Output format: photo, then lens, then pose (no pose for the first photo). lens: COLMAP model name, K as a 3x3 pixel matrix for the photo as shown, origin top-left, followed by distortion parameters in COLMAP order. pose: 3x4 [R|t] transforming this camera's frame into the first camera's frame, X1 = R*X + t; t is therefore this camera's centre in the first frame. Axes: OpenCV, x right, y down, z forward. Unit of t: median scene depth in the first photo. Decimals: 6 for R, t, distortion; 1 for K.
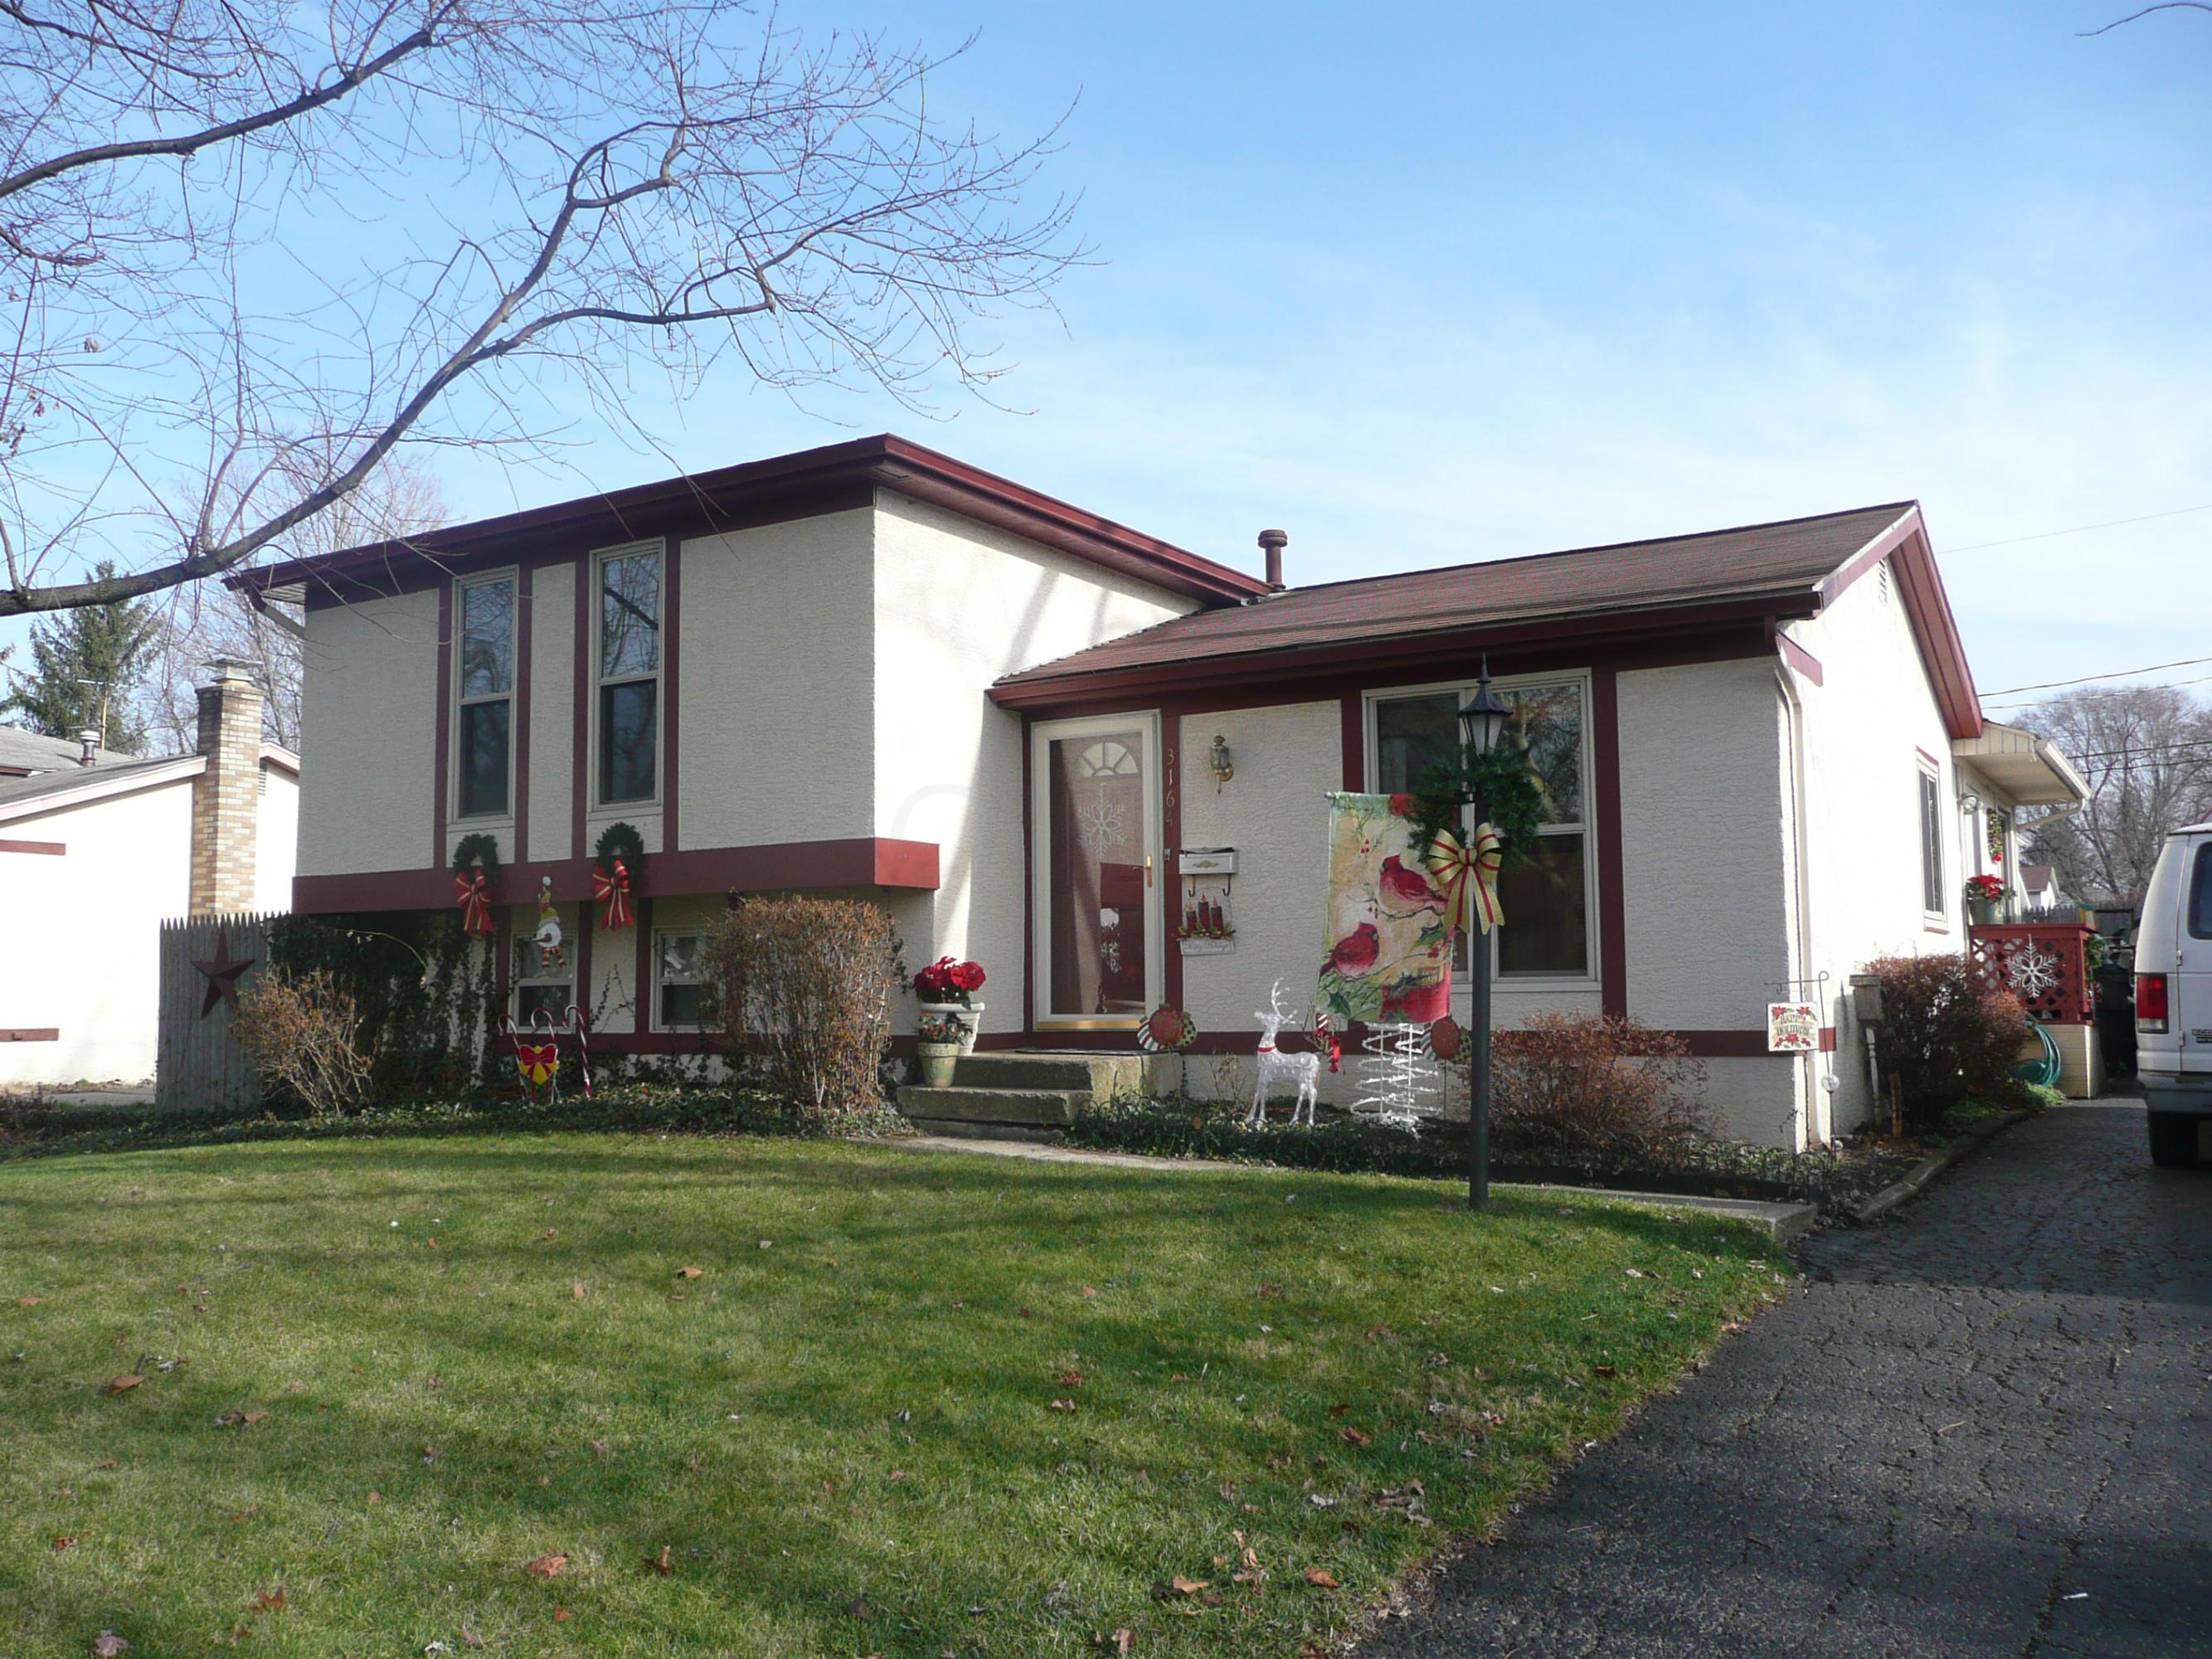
lens RADIAL K [[1864.2, 0, 1108.8], [0, 1864.2, 836.9], [0, 0, 1]] dist [-0.037648, 0.042009]
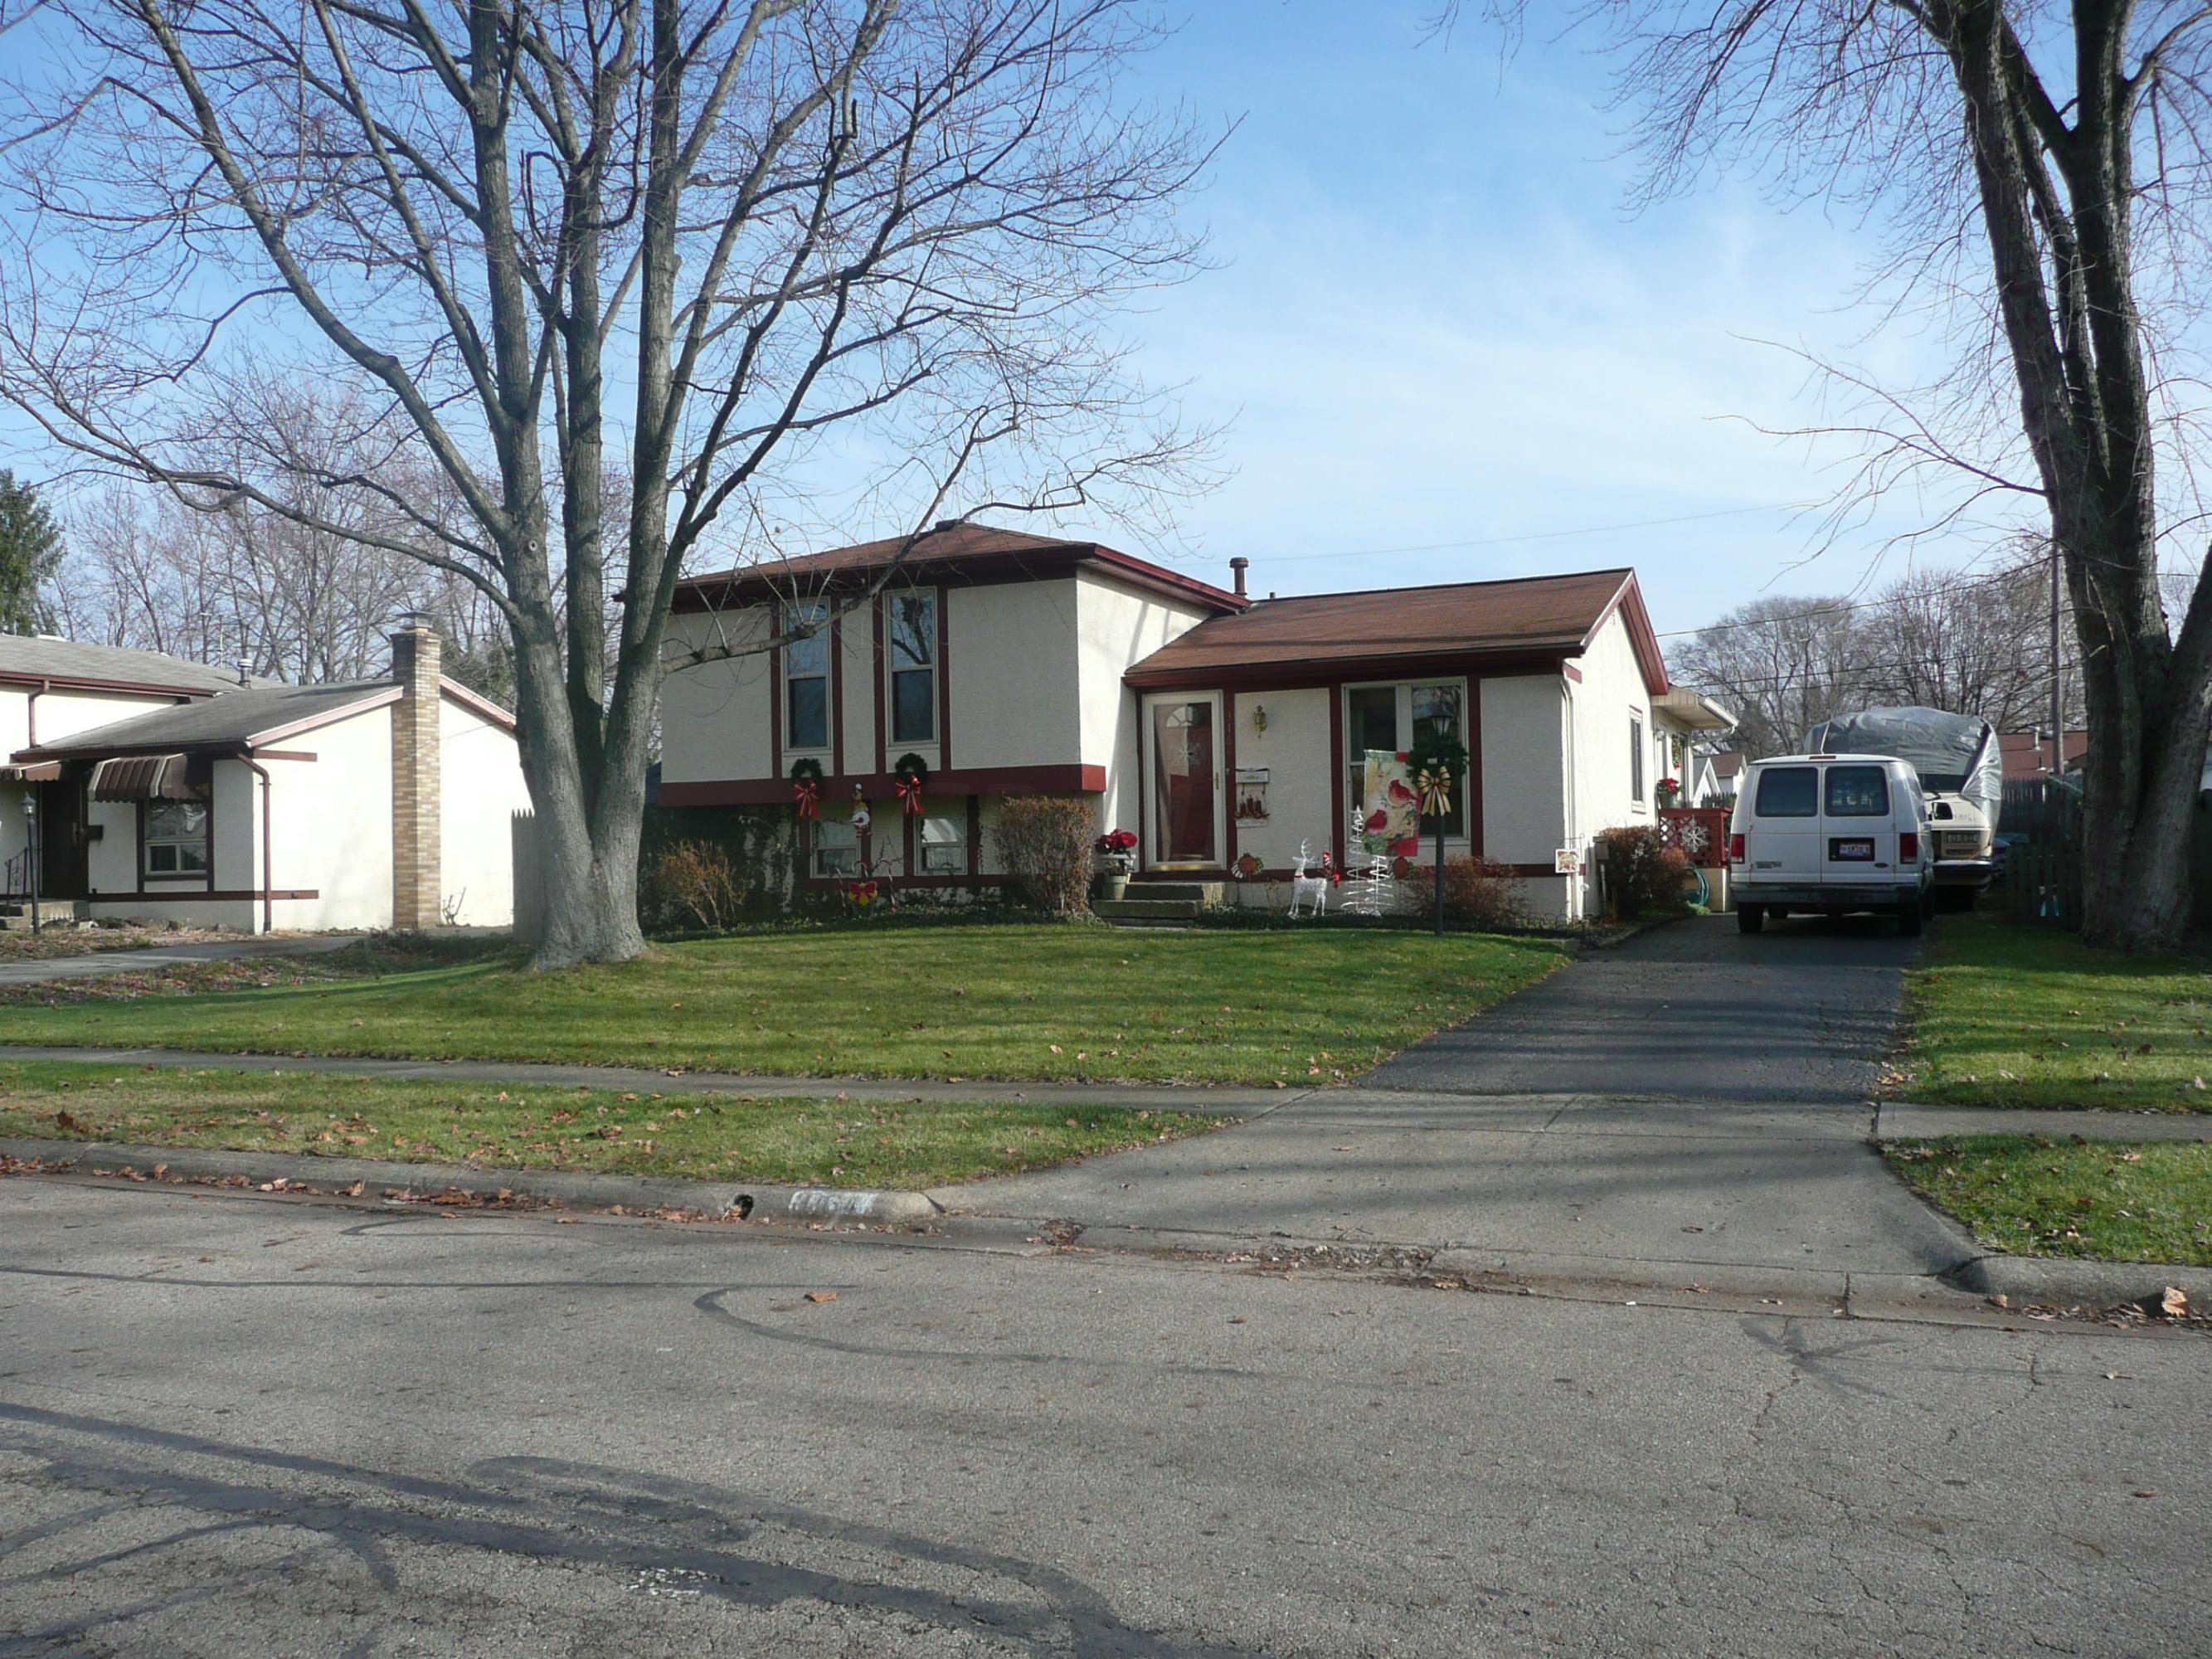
lens RADIAL K [[1864.2, 0, 1108.8], [0, 1864.2, 836.9], [0, 0, 1]] dist [-0.037648, 0.042009]
pose [[0.990661, -0.005972, 0.136220, -0.315332], [-0.002728, 0.997972, 0.063592, -0.040223], [-0.136324, -0.063370, 0.988635, -0.732546]]
